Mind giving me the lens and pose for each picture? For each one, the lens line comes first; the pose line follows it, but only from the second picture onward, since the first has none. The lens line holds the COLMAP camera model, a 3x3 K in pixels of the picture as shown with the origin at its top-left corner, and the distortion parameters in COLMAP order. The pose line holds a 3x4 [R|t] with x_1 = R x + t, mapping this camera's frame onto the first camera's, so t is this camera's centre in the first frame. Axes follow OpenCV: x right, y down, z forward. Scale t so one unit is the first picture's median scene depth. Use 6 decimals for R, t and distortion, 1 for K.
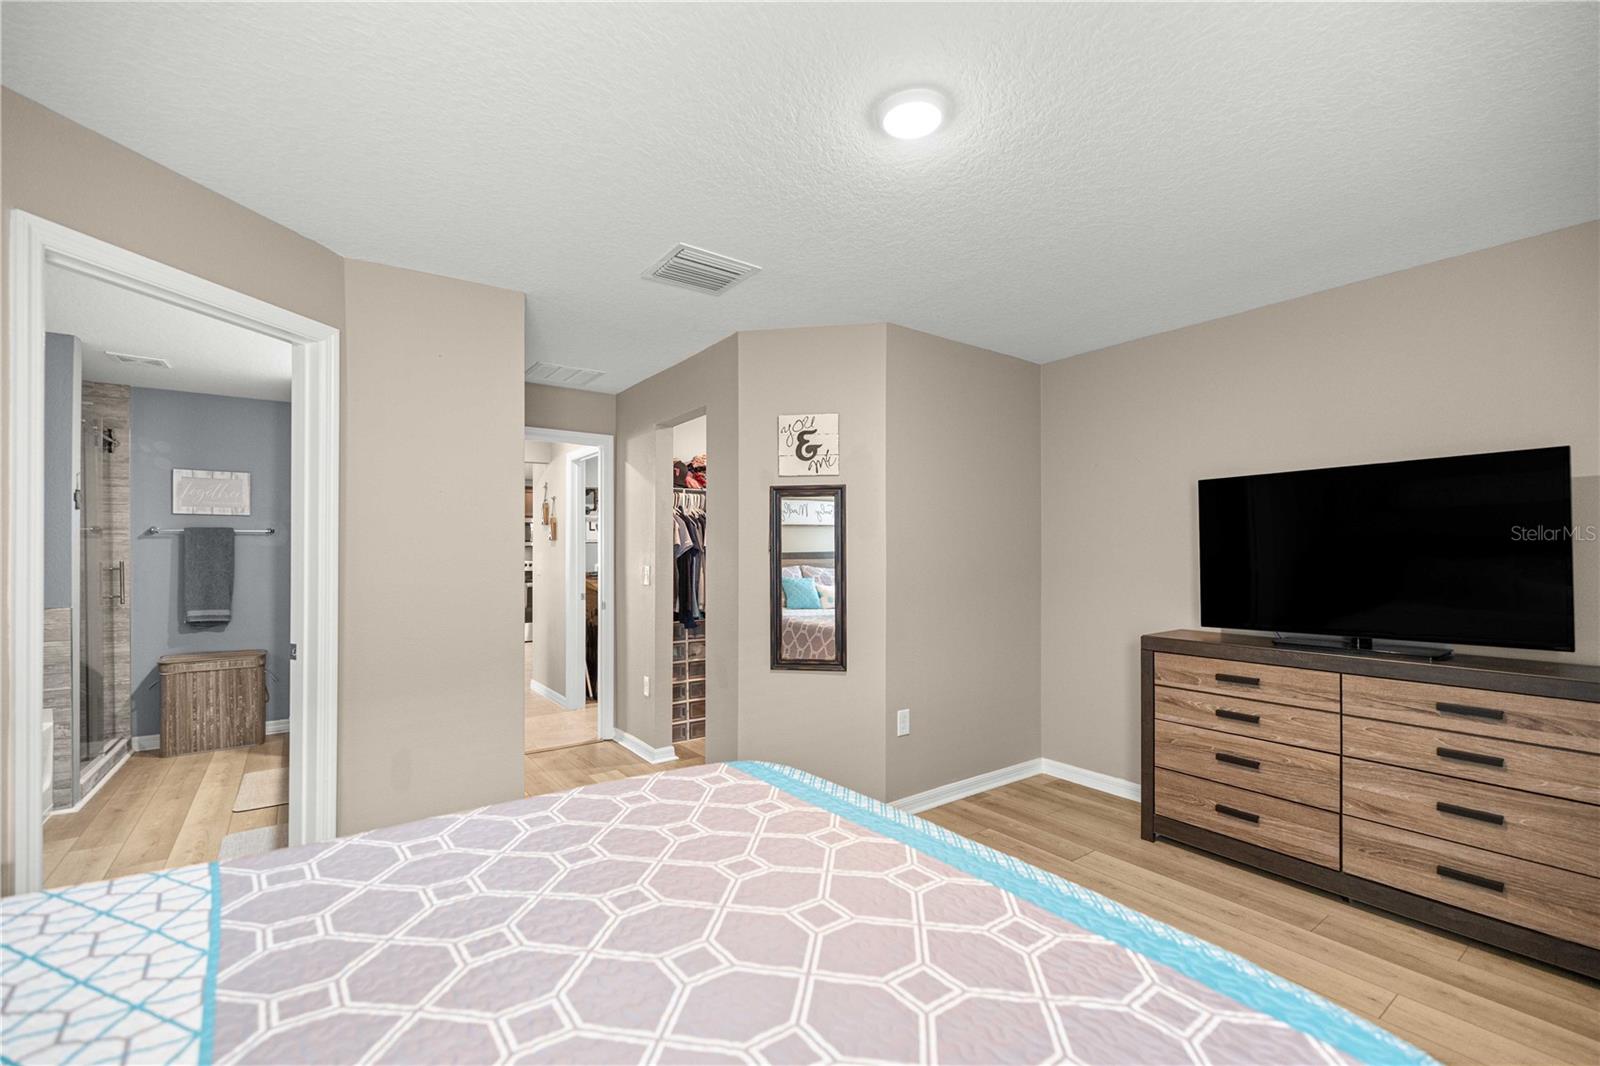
lens RADIAL K [[683.9, 0, 792.6], [0, 683.9, 545.7], [0, 0, 1]] dist [0.002014, -0.001507]
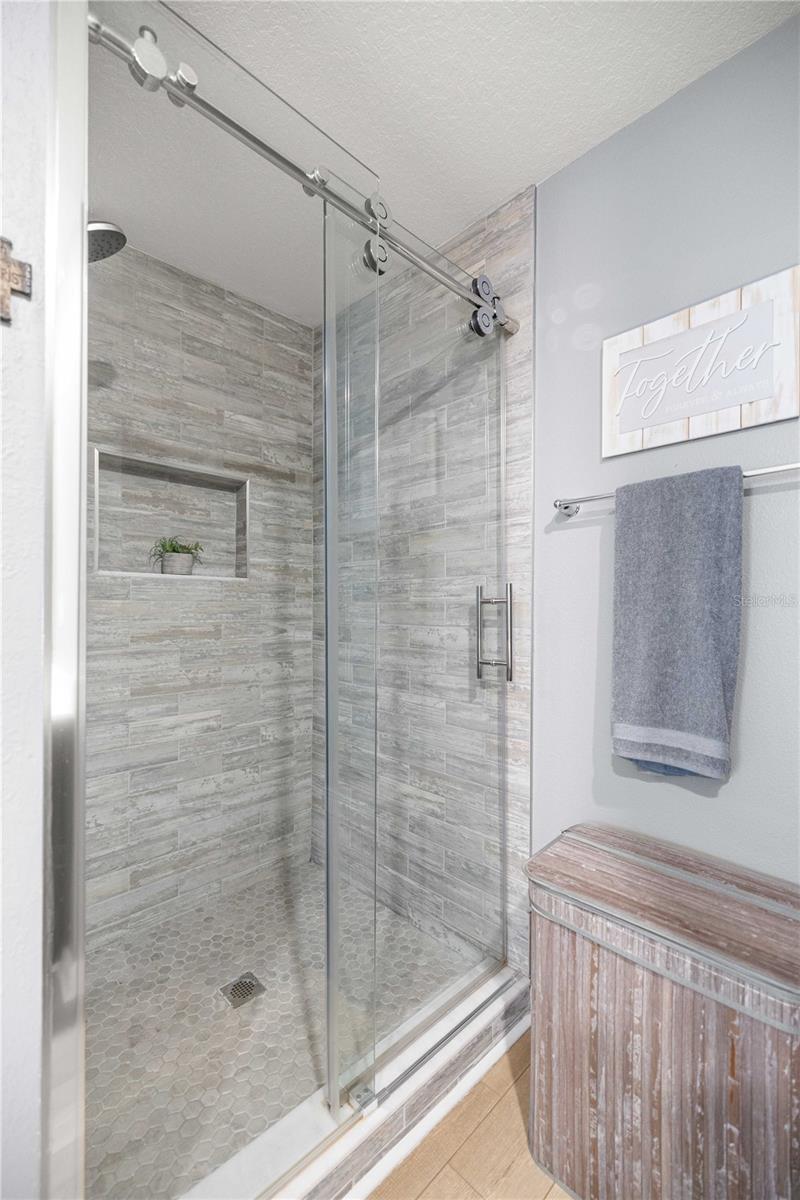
lens RADIAL K [[513.0, 0, 403.3], [0, 513.0, 616.0], [0, 0, 1]] dist [0.002014, -0.001507]
pose [[0.168897, 0.016573, -0.985494, -0.661016], [0.008944, 0.999792, 0.018347, 0.036779], [0.985593, -0.011913, 0.168714, 0.870083]]
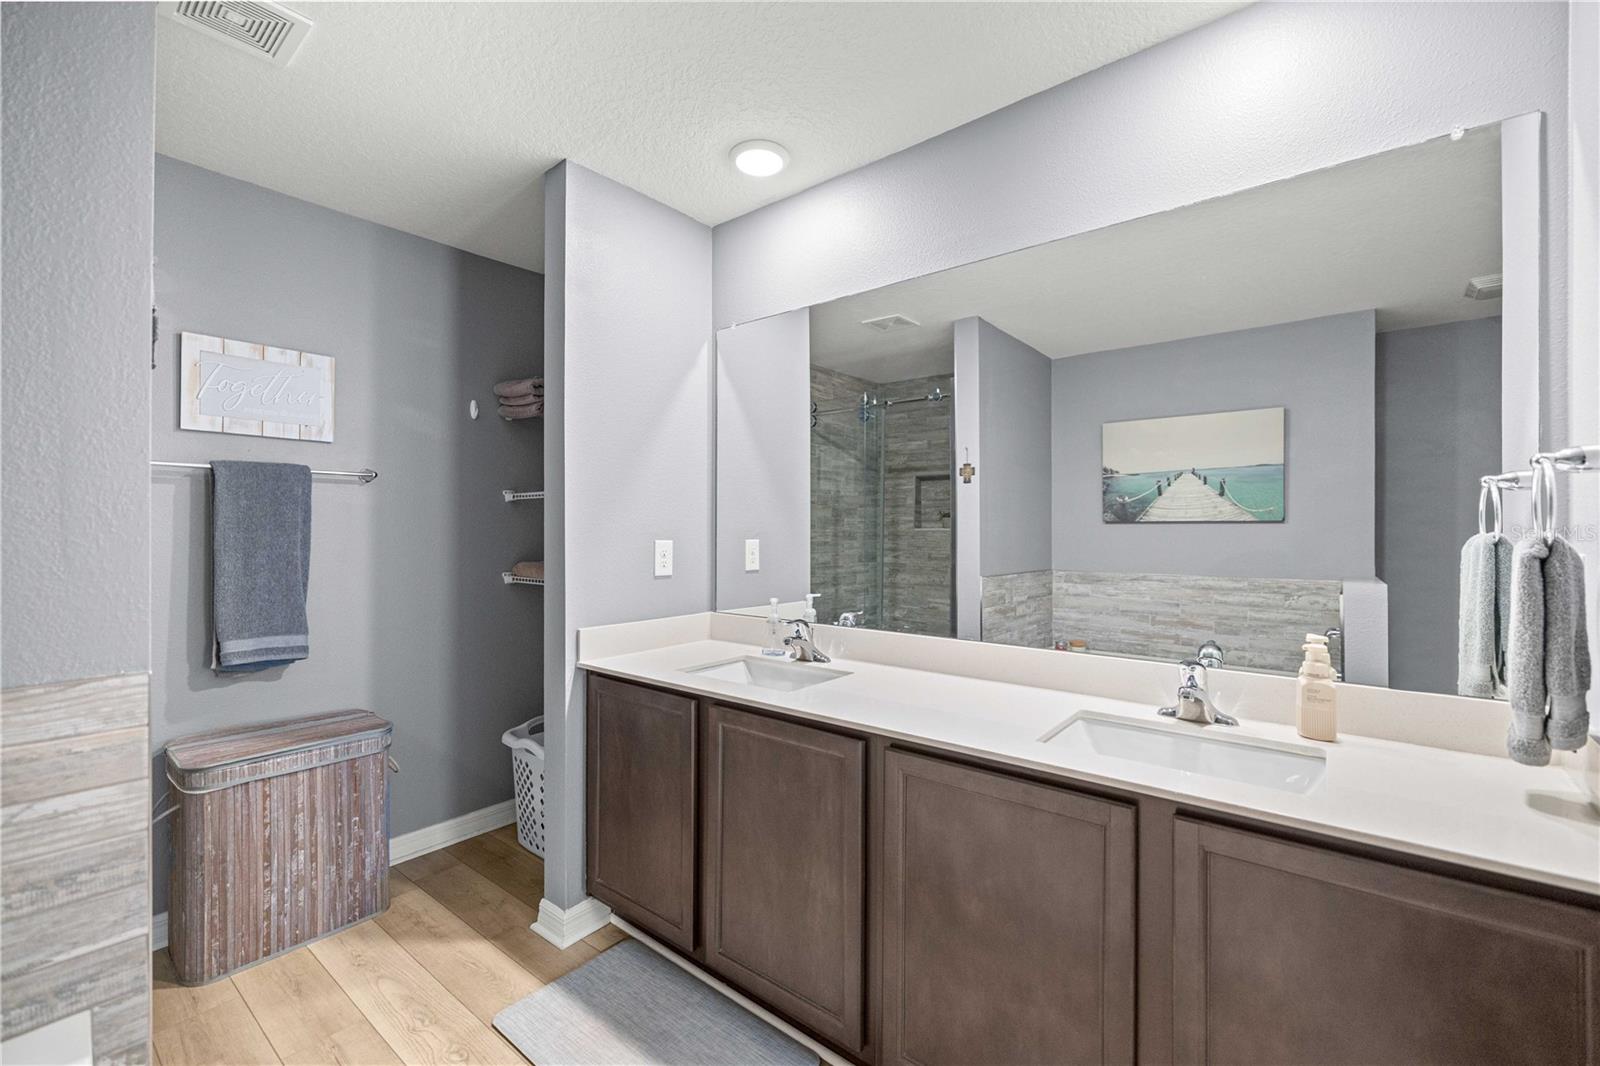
lens RADIAL K [[683.9, 0, 785.8], [0, 683.9, 510.6], [0, 0, 1]] dist [0.002014, -0.001507]
pose [[0.965419, 0.013553, 0.260351, -0.654349], [-0.011381, 0.999887, -0.009849, 0.007874], [-0.260455, 0.006546, 0.965464, 0.466835]]
